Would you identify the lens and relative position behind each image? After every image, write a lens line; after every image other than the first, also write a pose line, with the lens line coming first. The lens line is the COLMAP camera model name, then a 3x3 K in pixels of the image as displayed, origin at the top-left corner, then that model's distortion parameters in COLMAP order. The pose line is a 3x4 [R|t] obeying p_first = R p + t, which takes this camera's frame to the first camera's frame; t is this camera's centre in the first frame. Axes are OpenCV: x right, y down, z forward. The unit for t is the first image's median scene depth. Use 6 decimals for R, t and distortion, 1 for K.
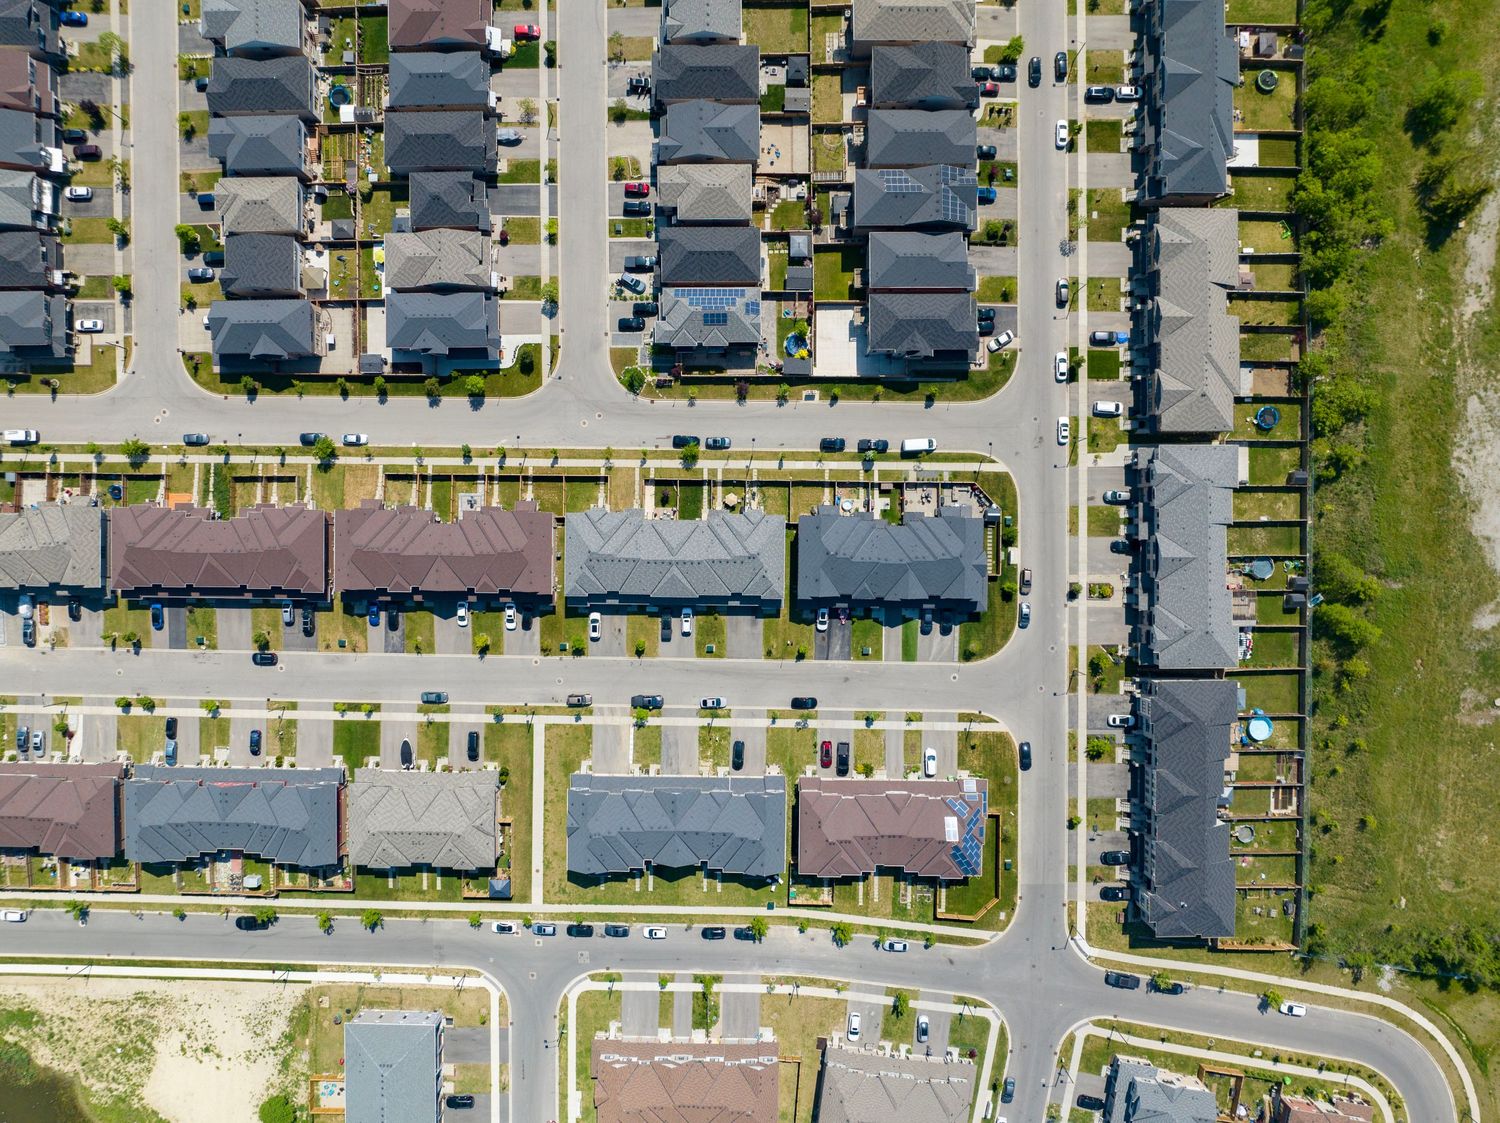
lens RADIAL K [[1048.6, 0, 749.1], [0, 1048.6, 563.5], [0, 0, 1]] dist [-0.046508, 0.015773]
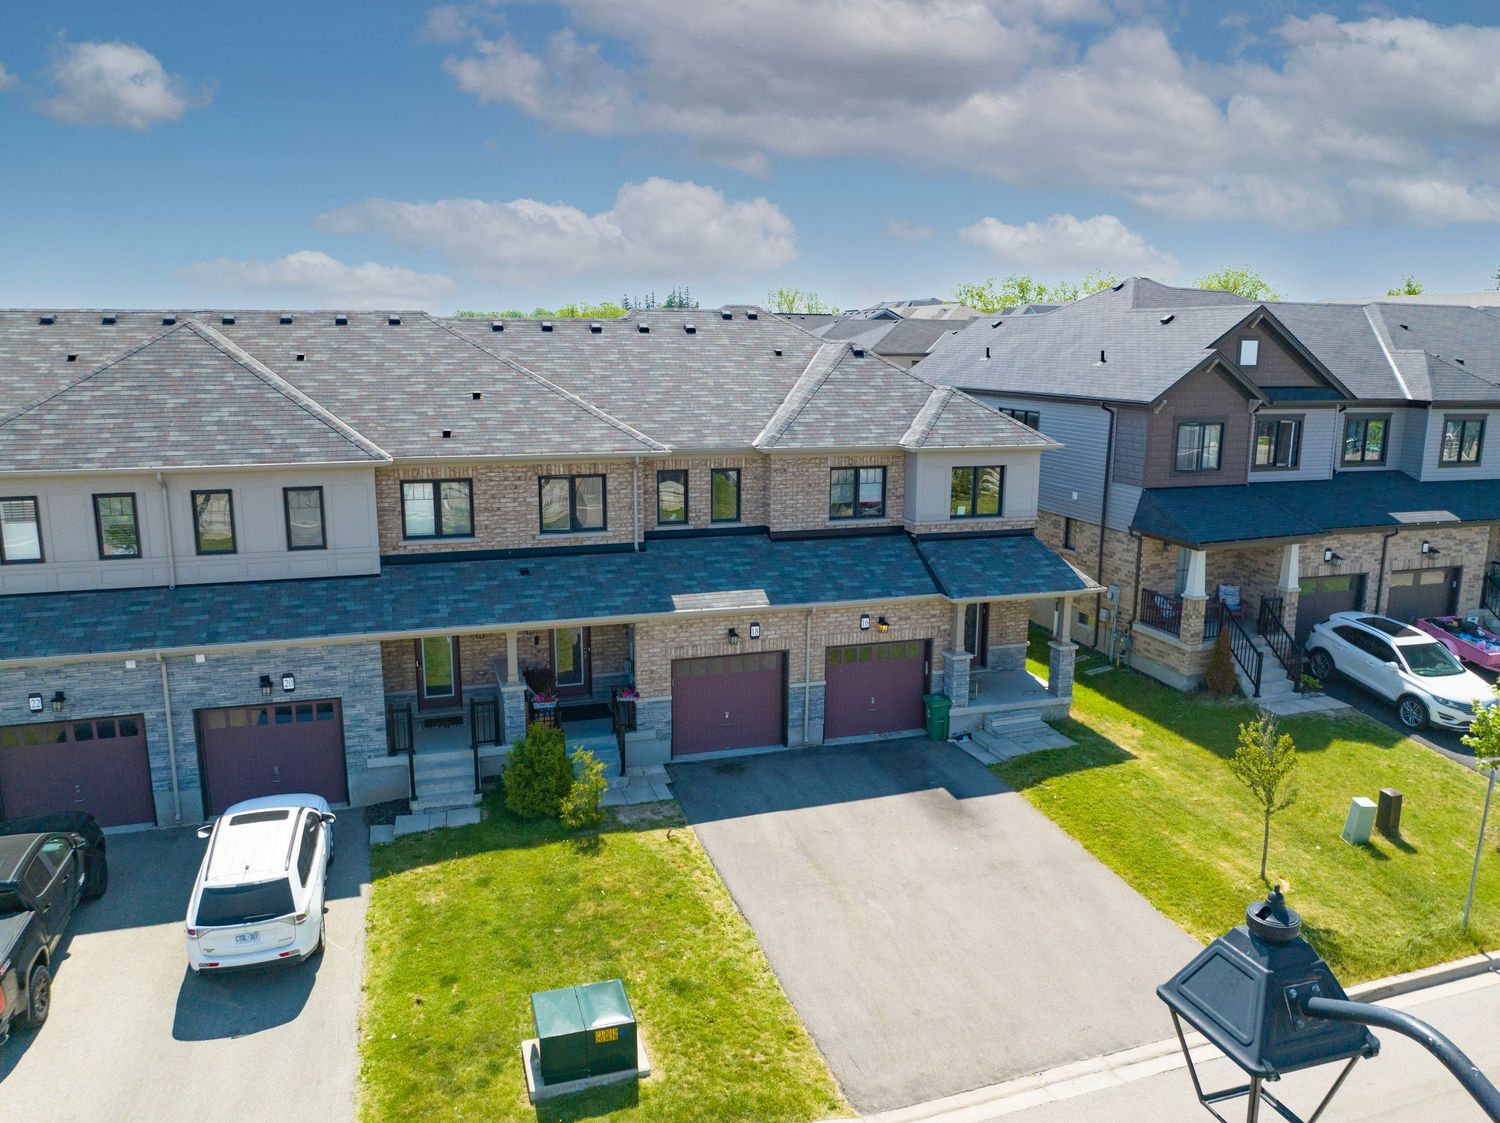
lens RADIAL K [[1048.6, 0, 746.0], [0, 1048.6, 560.4], [0, 0, 1]] dist [-0.046508, 0.015773]
pose [[0.949582, -0.073216, 0.304851, -0.045974], [0.313164, 0.175184, -0.933402, 0.145026], [0.014935, 0.981810, 0.189280, 0.961708]]
